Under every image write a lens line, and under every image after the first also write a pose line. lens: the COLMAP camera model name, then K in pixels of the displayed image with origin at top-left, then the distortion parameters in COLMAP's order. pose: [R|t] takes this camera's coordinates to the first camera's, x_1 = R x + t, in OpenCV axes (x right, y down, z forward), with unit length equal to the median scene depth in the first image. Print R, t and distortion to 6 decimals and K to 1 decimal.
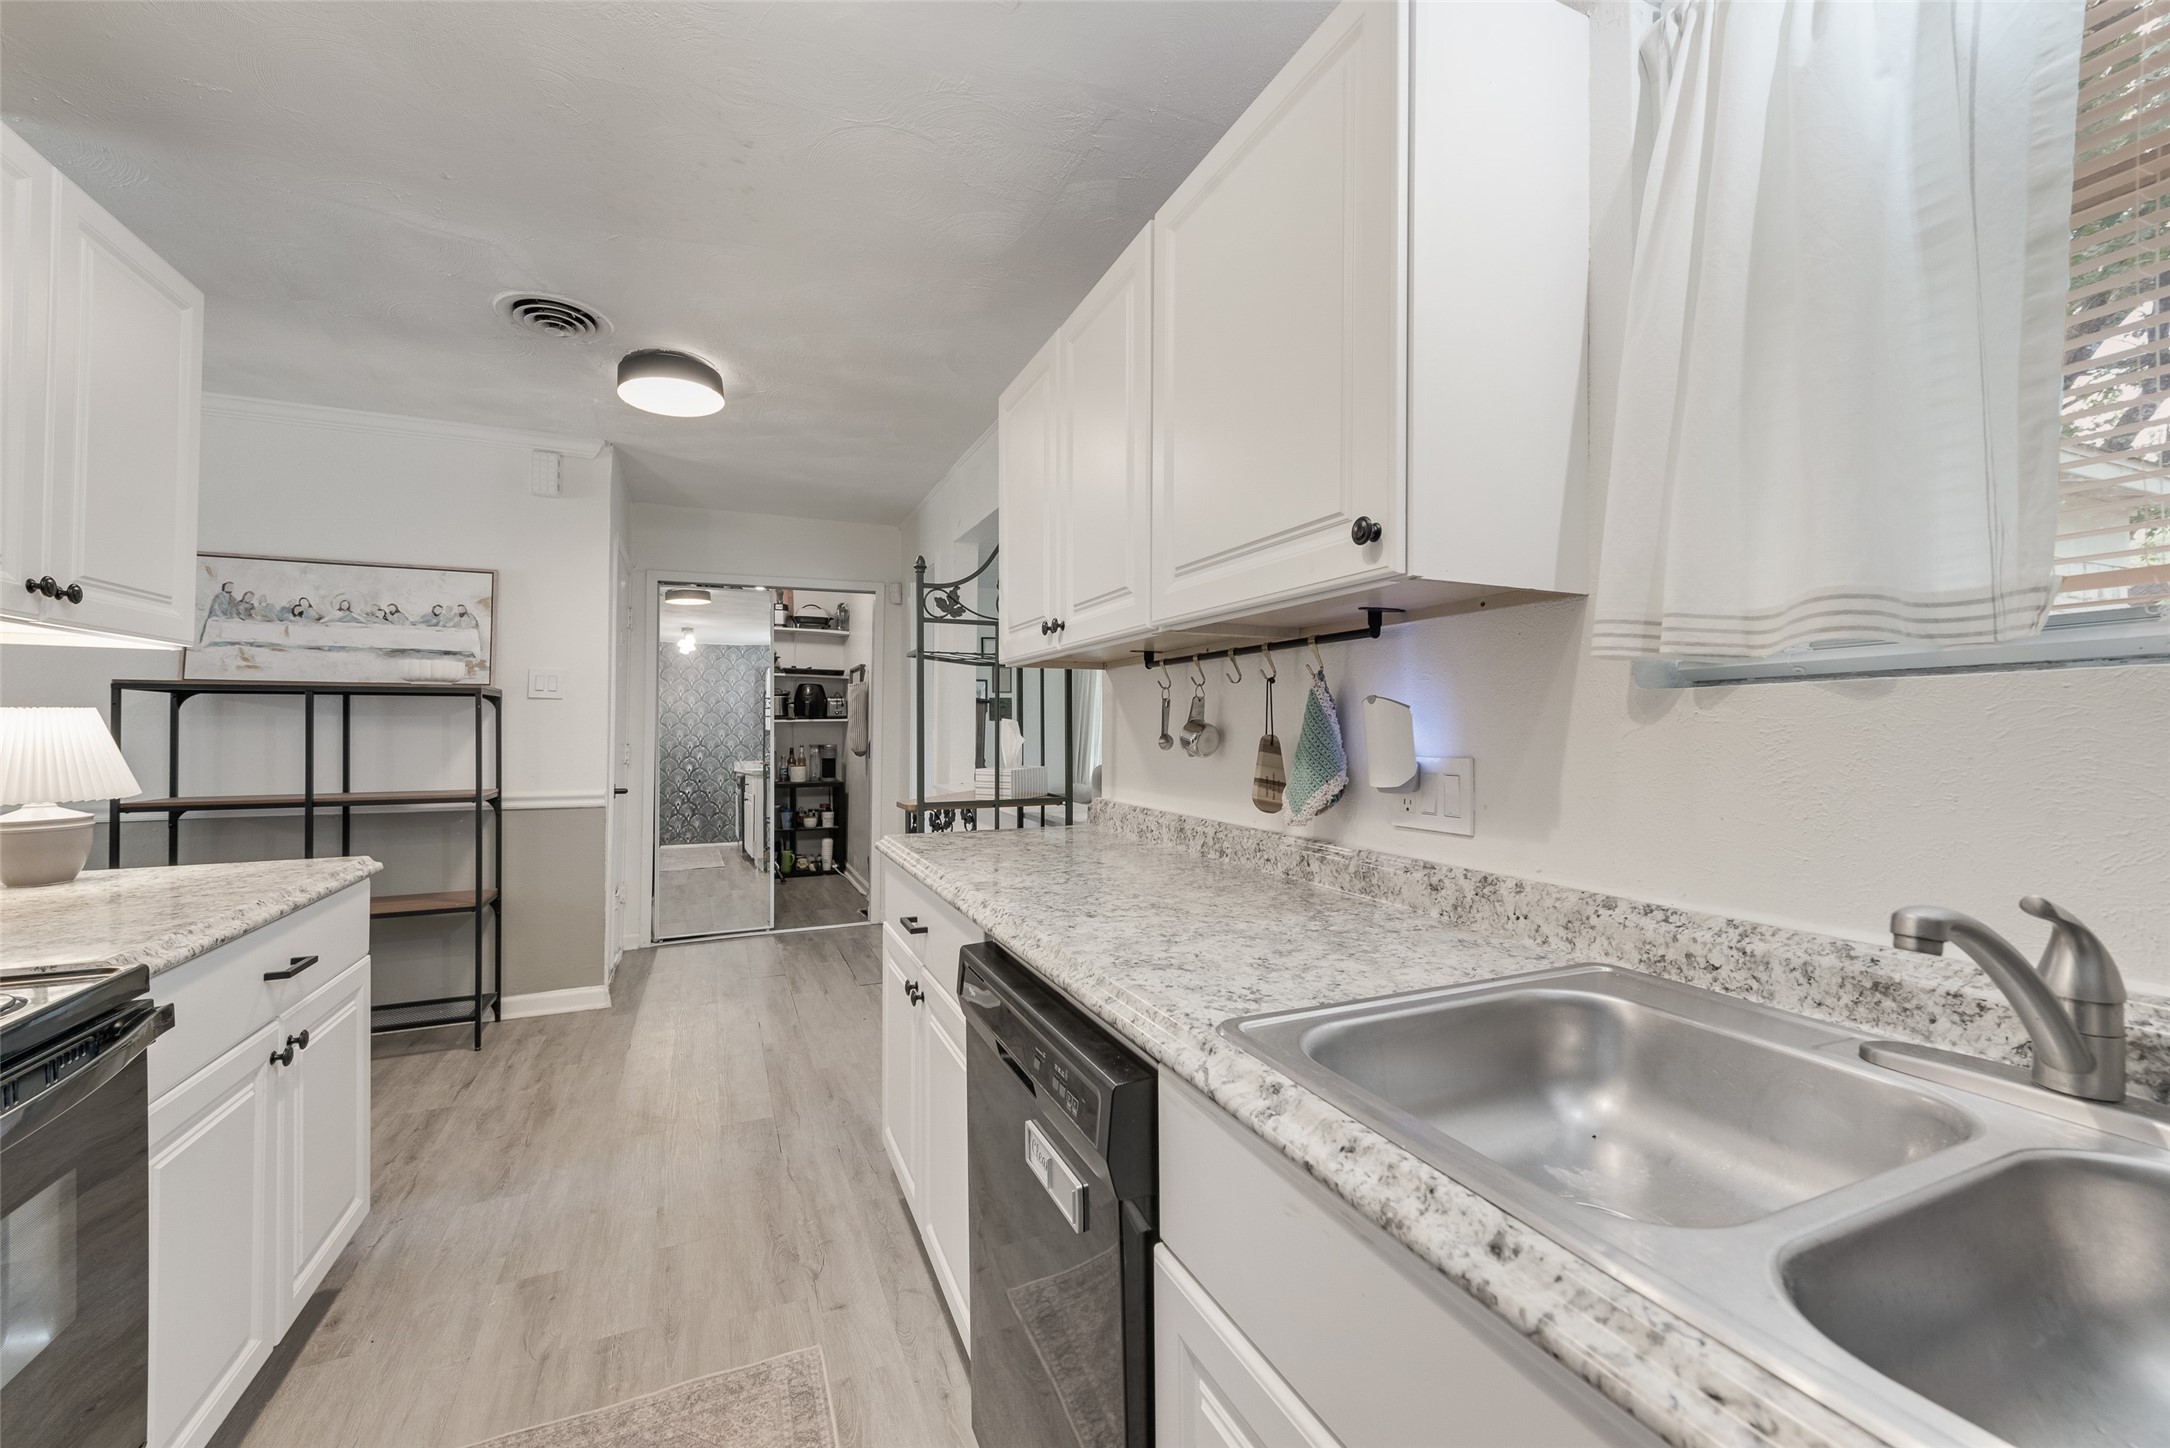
lens RADIAL K [[859.4, 0, 1095.1], [0, 859.4, 717.3], [0, 0, 1]] dist [0.021518, -0.009847]
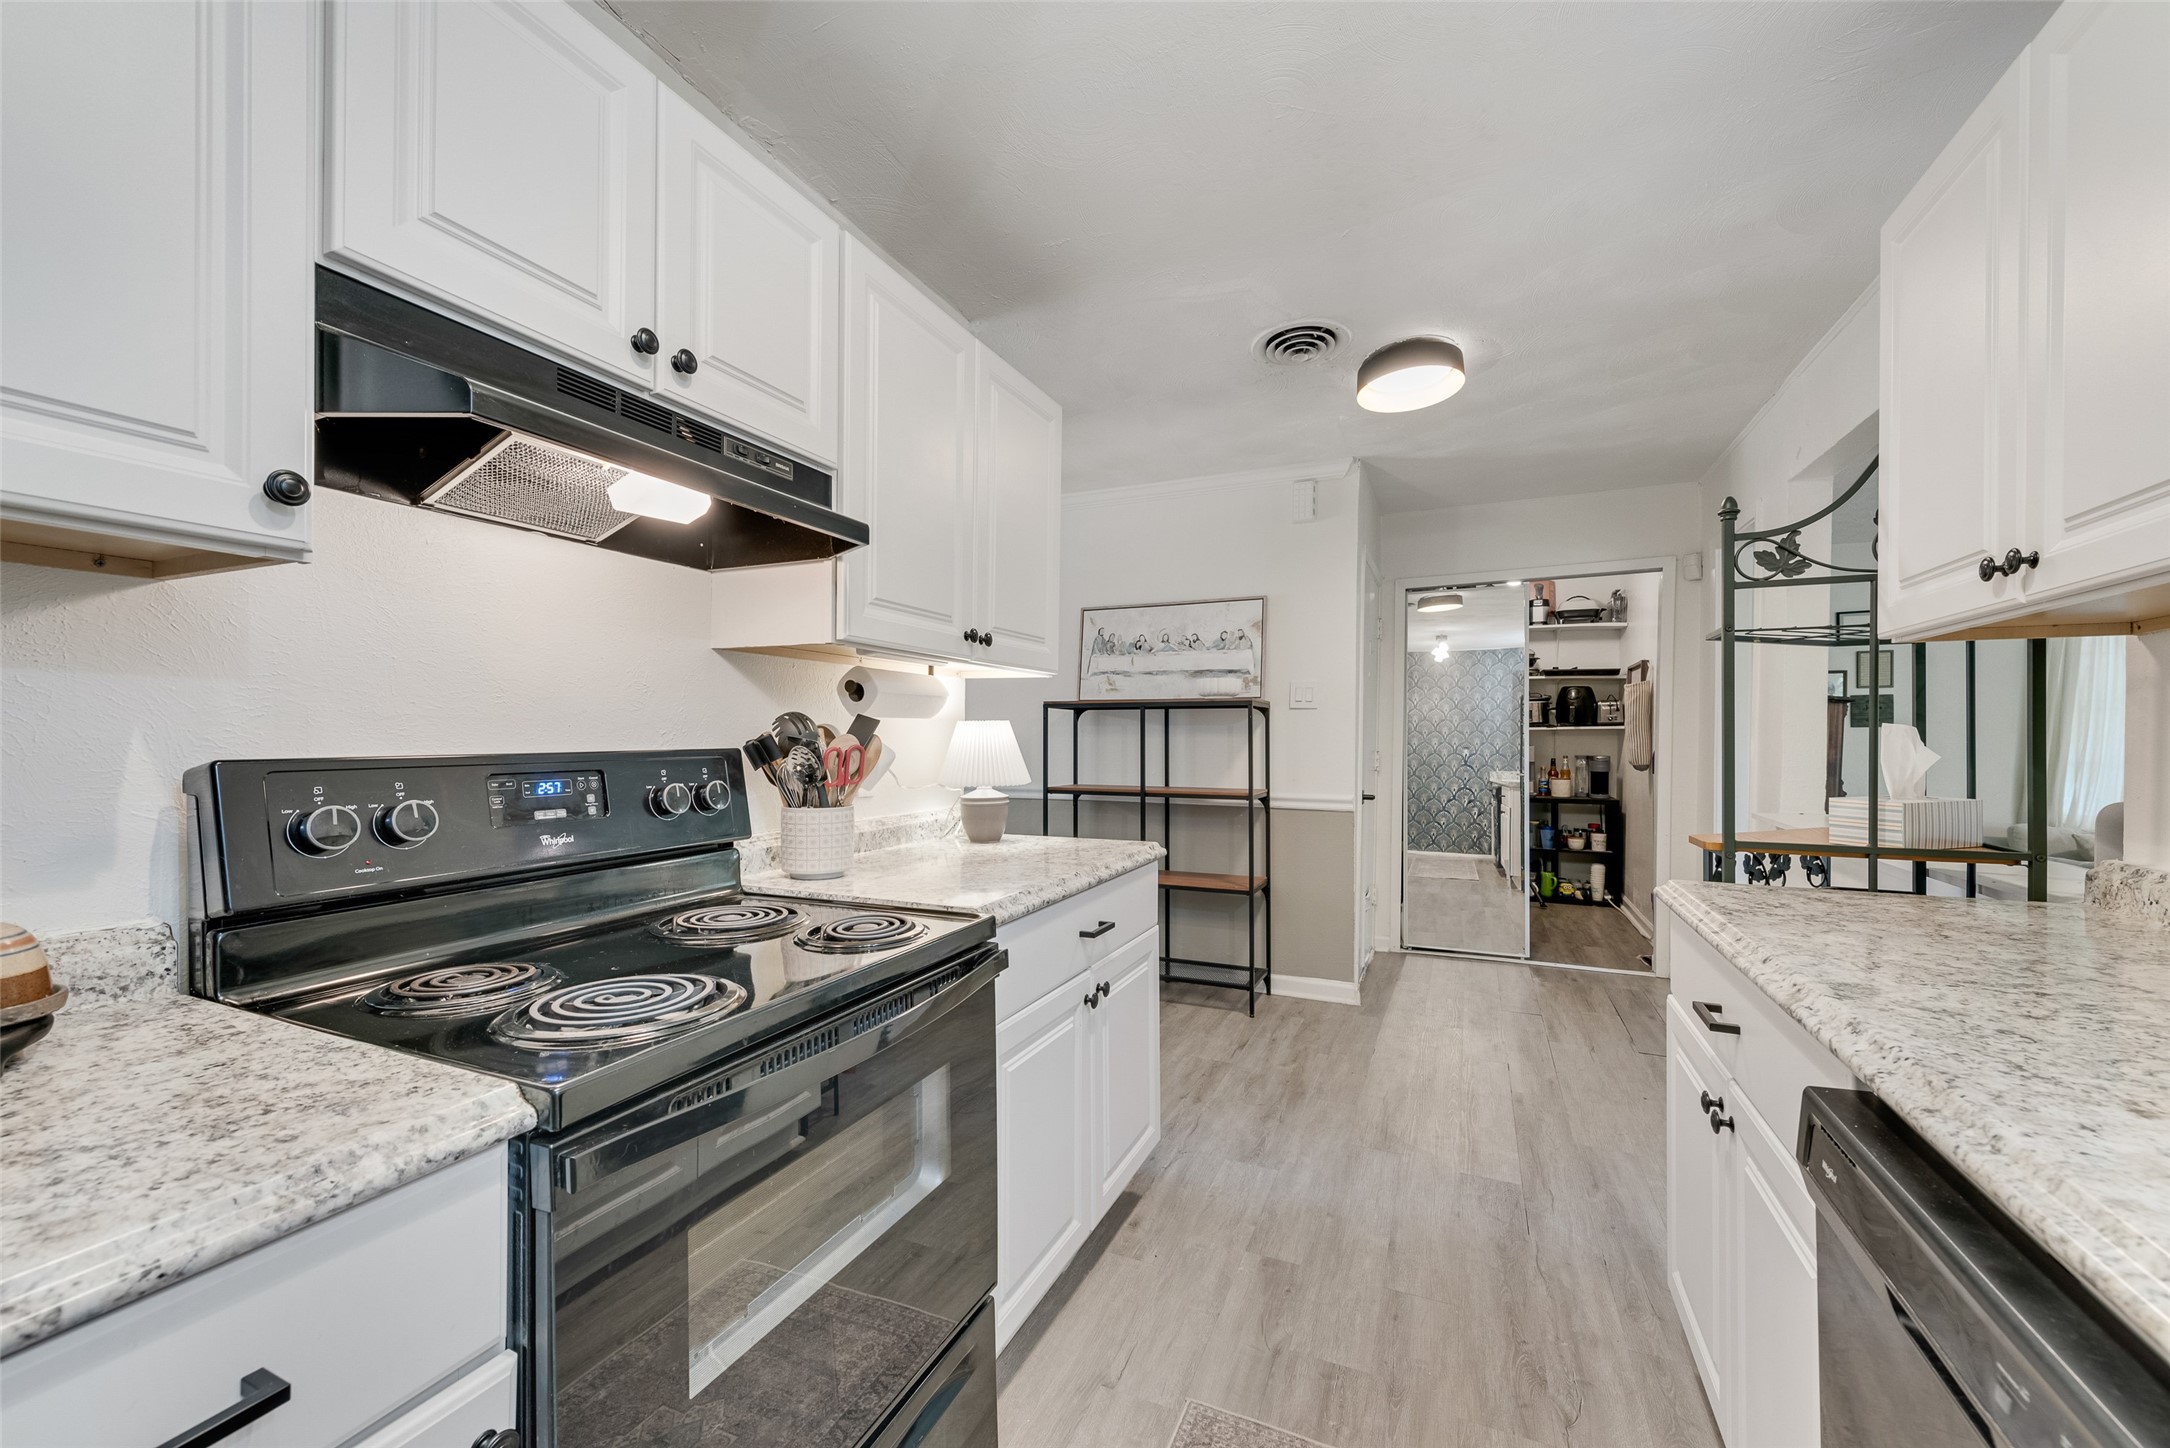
lens RADIAL K [[847.2, 0, 1083.8], [0, 847.2, 737.1], [0, 0, 1]] dist [0.021126, -0.009144]
pose [[0.660073, 0.003856, -0.751191, -0.018162], [0.006352, 0.999922, 0.010714, 0.001122], [0.751174, -0.011844, 0.659998, 0.103130]]
